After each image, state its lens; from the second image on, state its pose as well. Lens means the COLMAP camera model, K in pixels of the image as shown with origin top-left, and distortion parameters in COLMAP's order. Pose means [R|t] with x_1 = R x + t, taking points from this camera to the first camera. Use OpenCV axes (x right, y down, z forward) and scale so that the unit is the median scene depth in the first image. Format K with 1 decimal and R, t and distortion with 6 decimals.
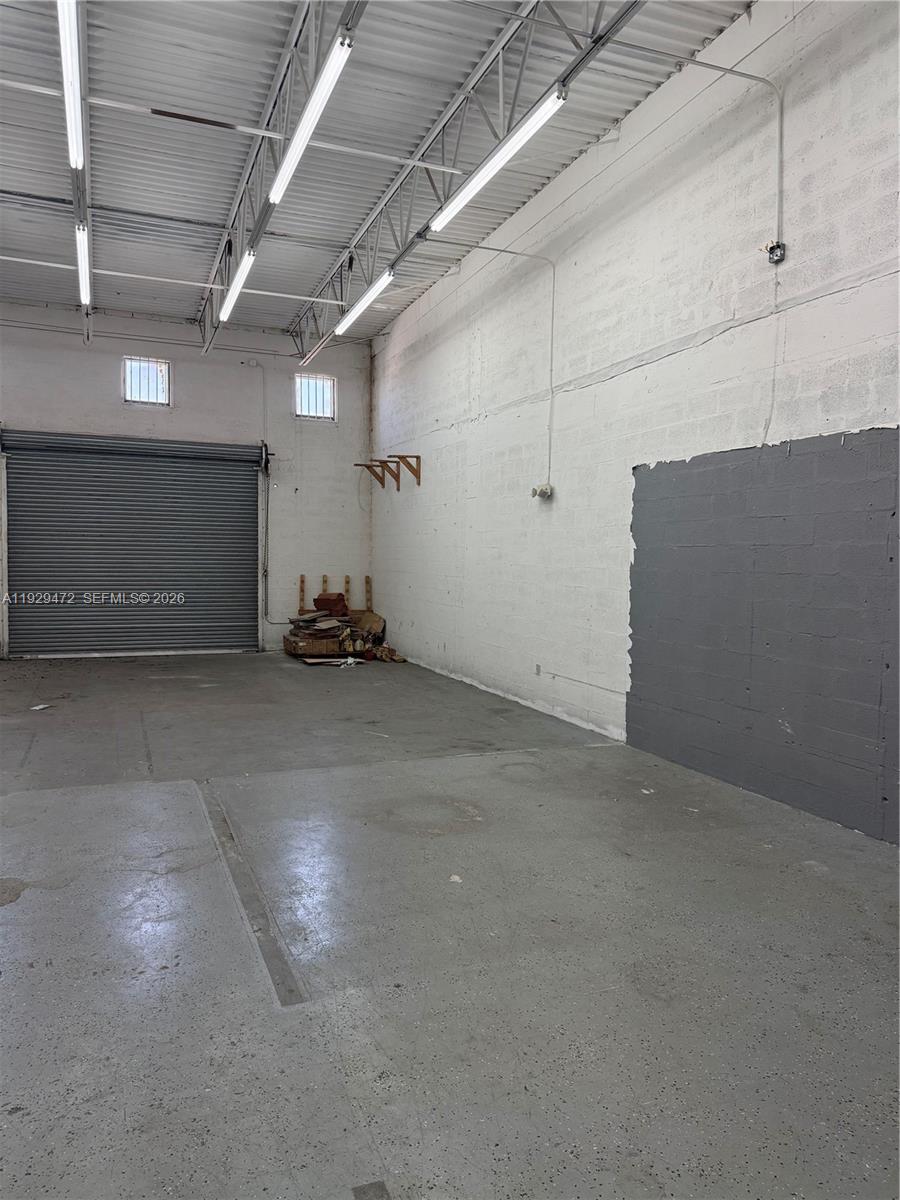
lens RADIAL K [[821.1, 0, 450.0], [0, 821.1, 600.0], [0, 0, 1]] dist [0.043088, -0.058042]
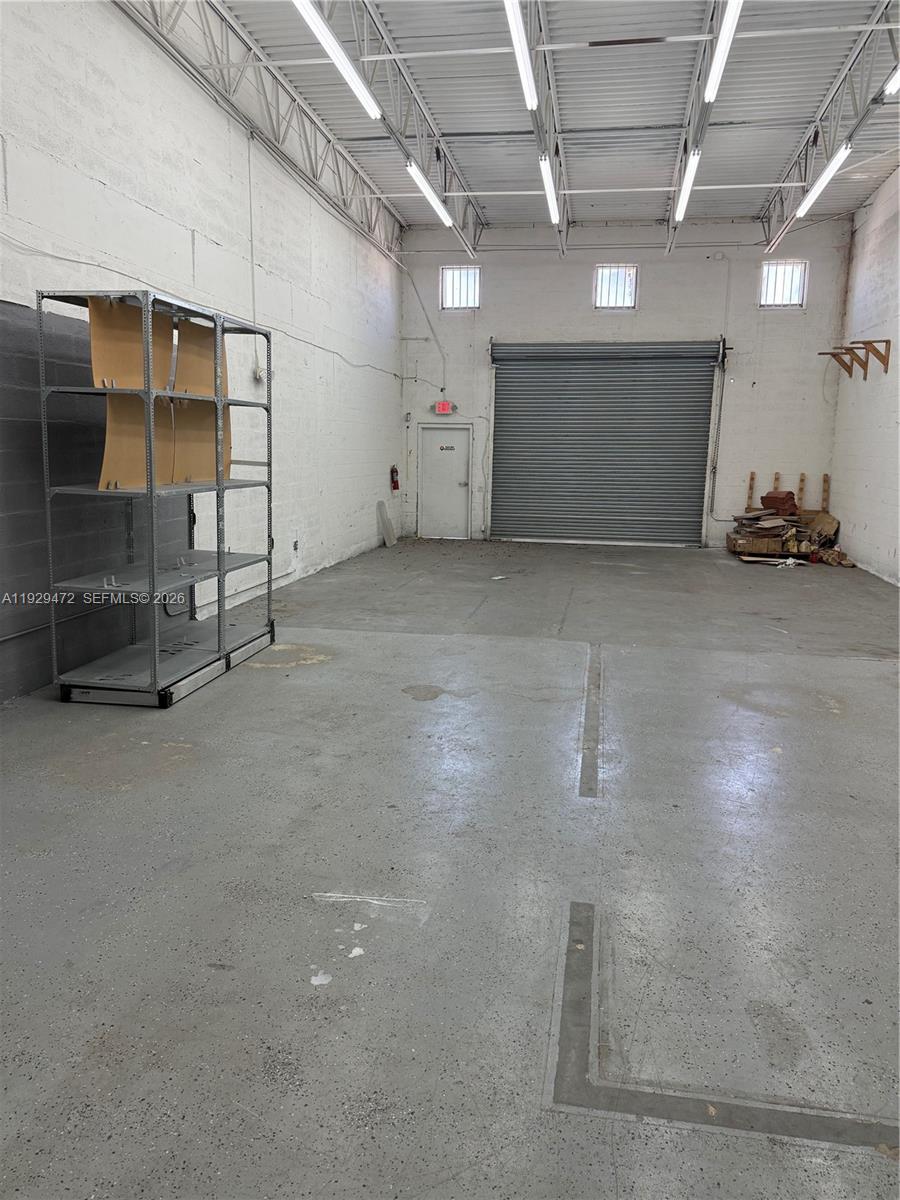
lens RADIAL K [[866.0, 0, 450.0], [0, 866.0, 600.0], [0, 0, 1]] dist [0.002827, -0.082546]
pose [[0.824388, 0.089608, -0.558887, 0.115777], [-0.029371, 0.992831, 0.115860, 0.012236], [0.565262, -0.079098, 0.821110, -0.063390]]
